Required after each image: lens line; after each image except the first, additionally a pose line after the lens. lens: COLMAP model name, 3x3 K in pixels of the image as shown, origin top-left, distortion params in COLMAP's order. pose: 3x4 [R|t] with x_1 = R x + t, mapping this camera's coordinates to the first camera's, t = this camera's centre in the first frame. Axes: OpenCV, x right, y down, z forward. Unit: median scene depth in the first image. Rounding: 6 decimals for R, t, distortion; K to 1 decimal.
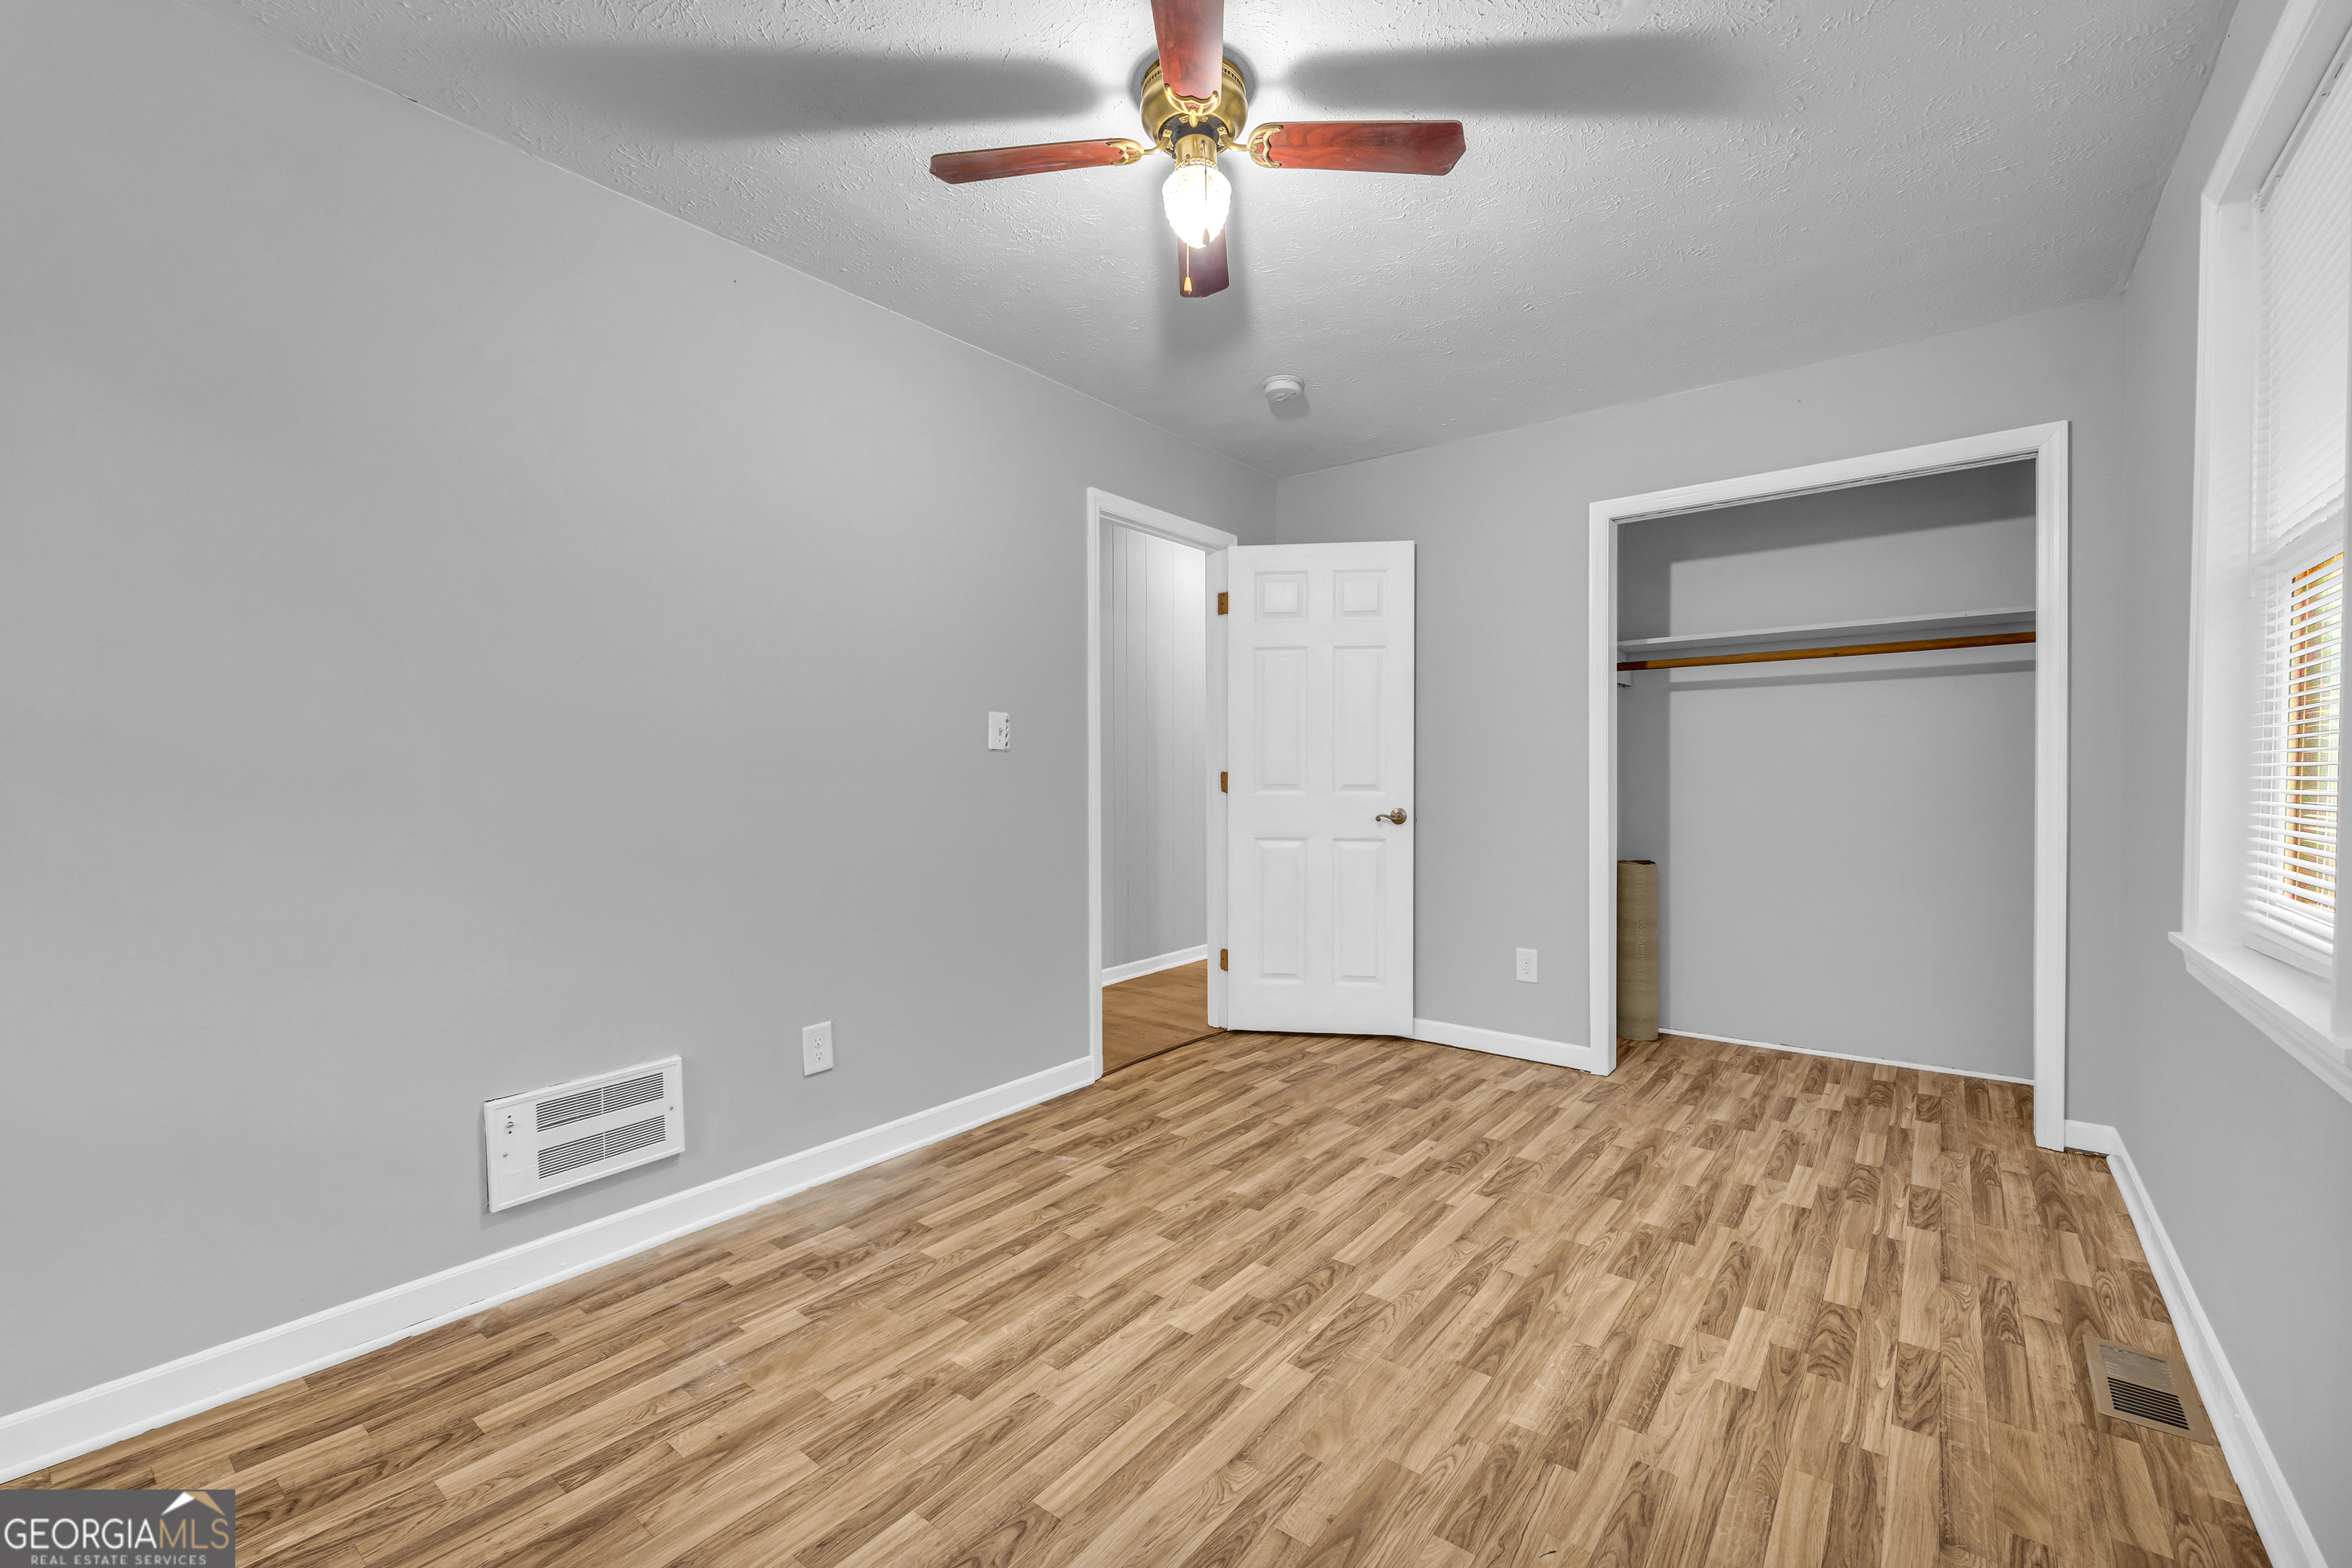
lens RADIAL K [[976.2, 0, 1188.8], [0, 976.2, 879.6], [0, 0, 1]] dist [-0.000331, -0.000256]
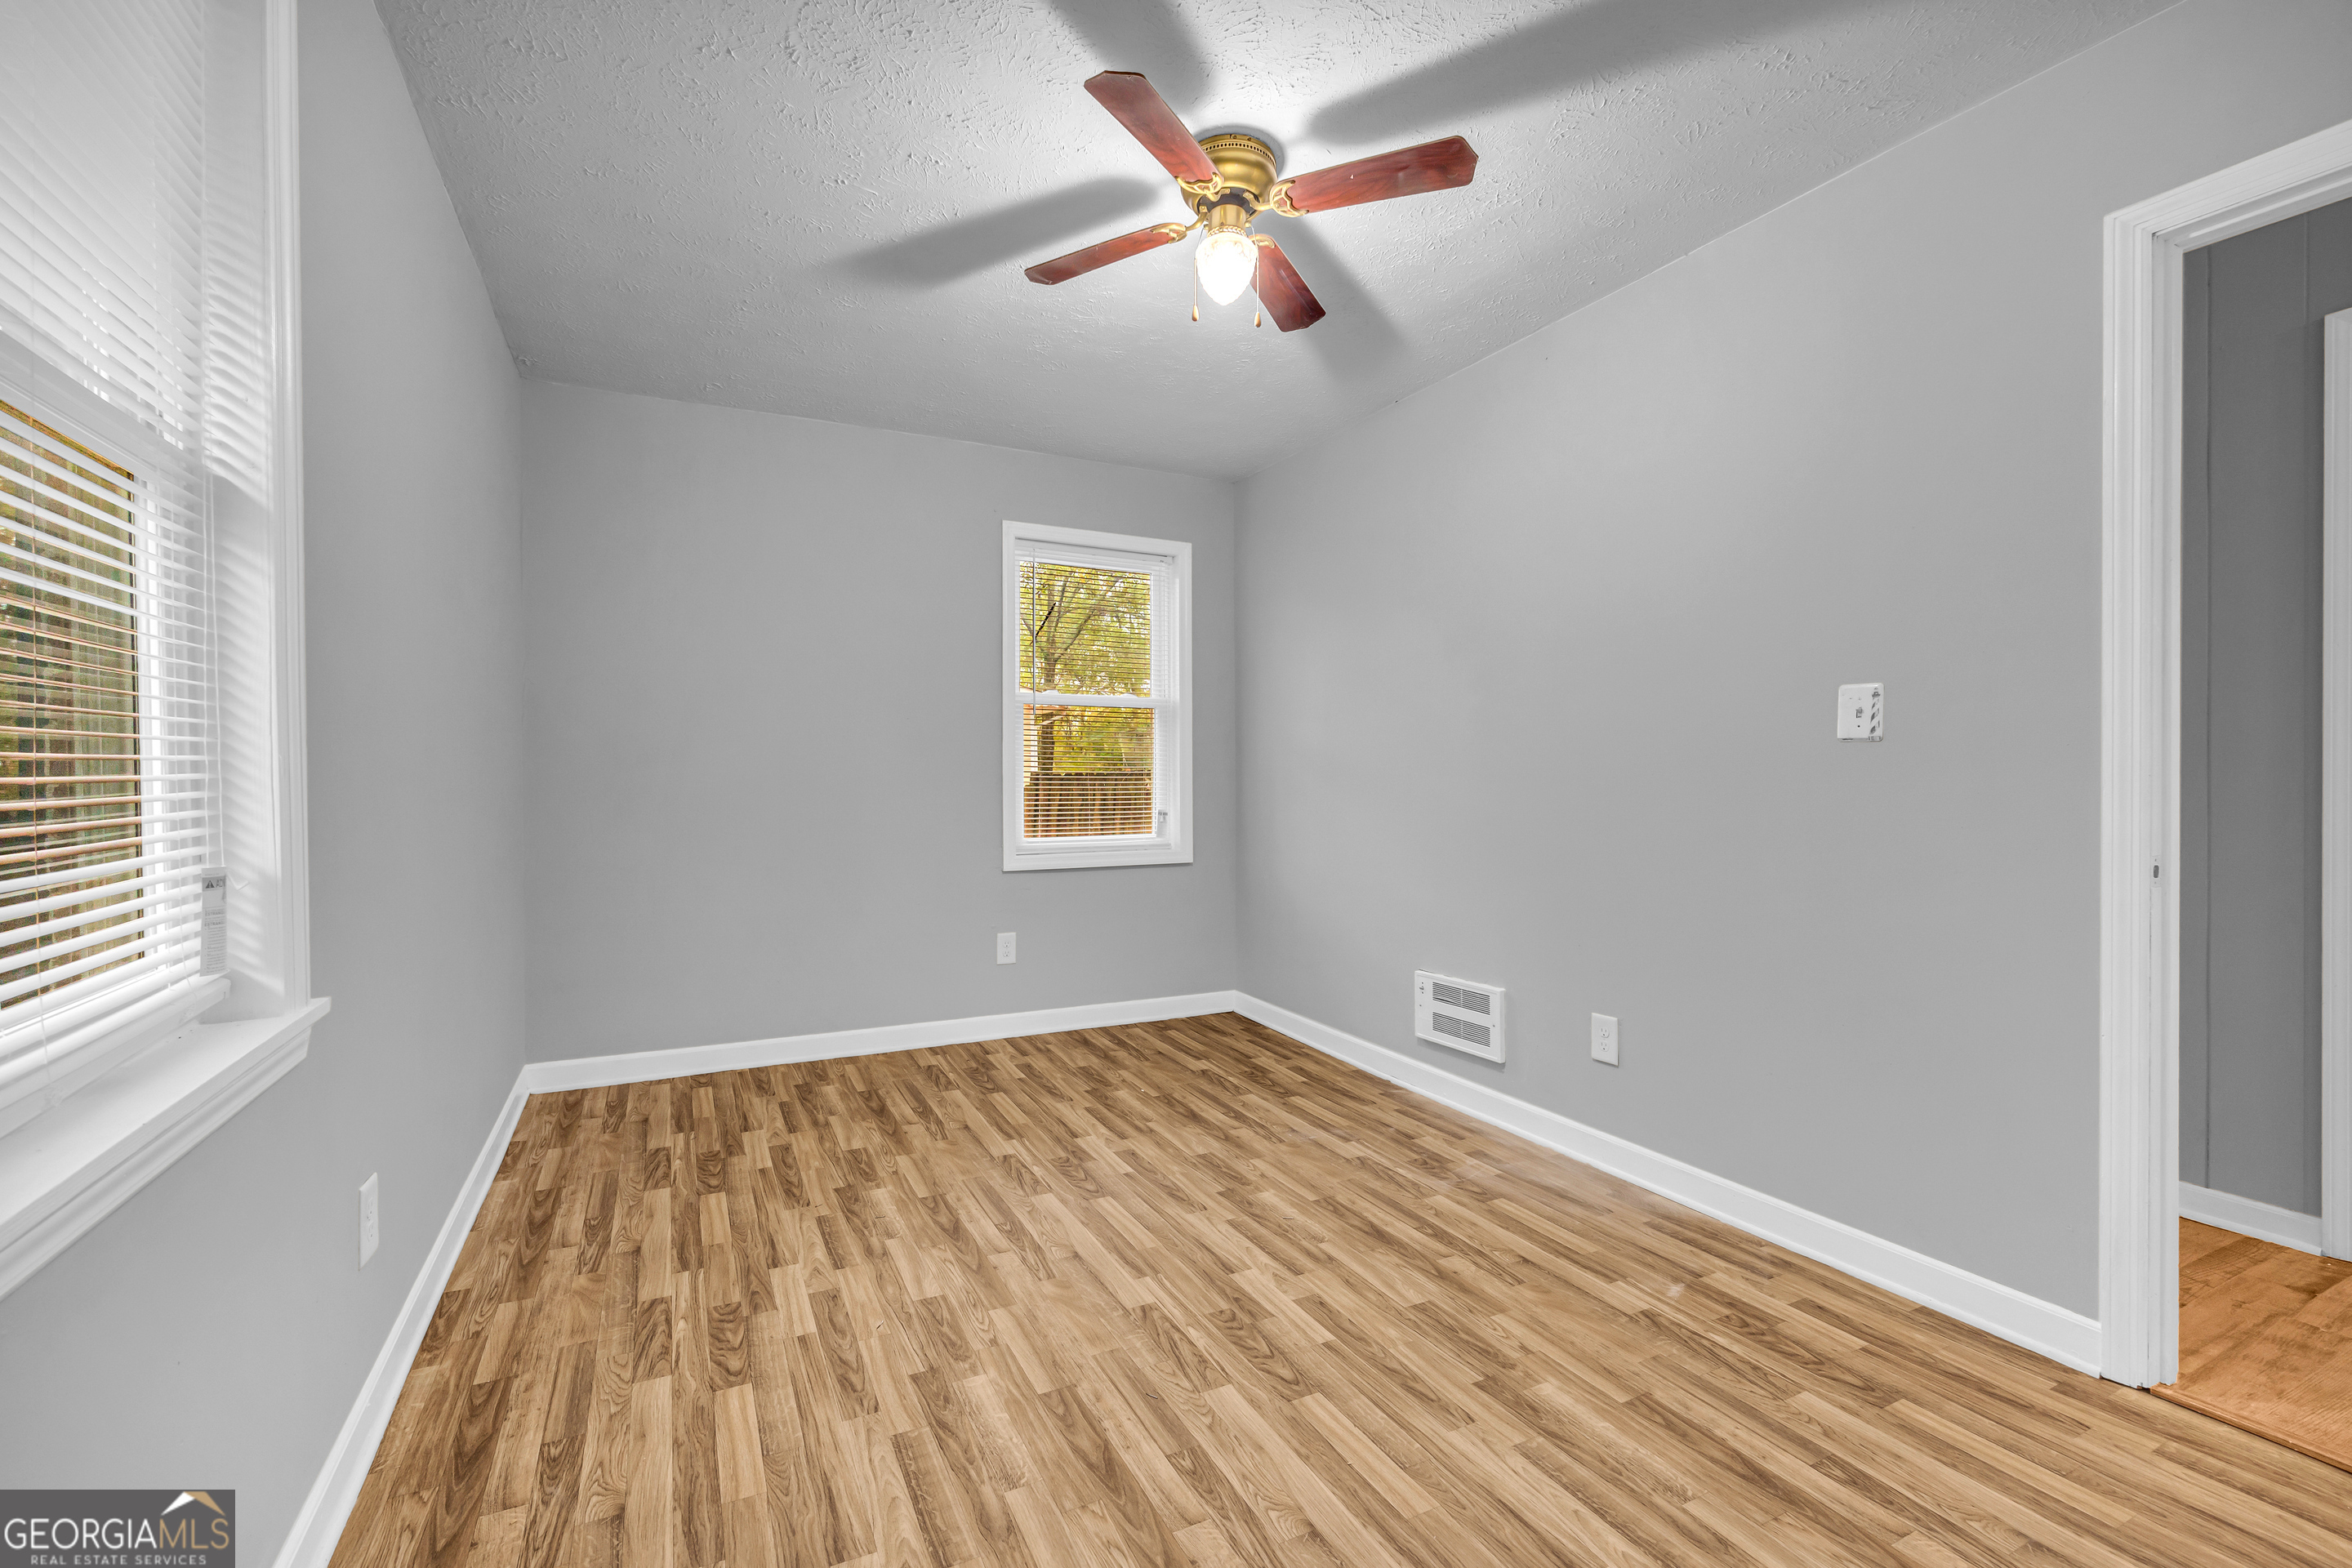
lens RADIAL K [[964.0, 0, 1174.0], [0, 964.0, 789.1], [0, 0, 1]] dist [-0.002951, -0.000400]
pose [[-0.418524, 0.015459, -0.908074, 1.013435], [-0.098488, 0.993186, 0.062300, -0.153657], [0.902850, 0.115509, -0.414149, 1.309352]]
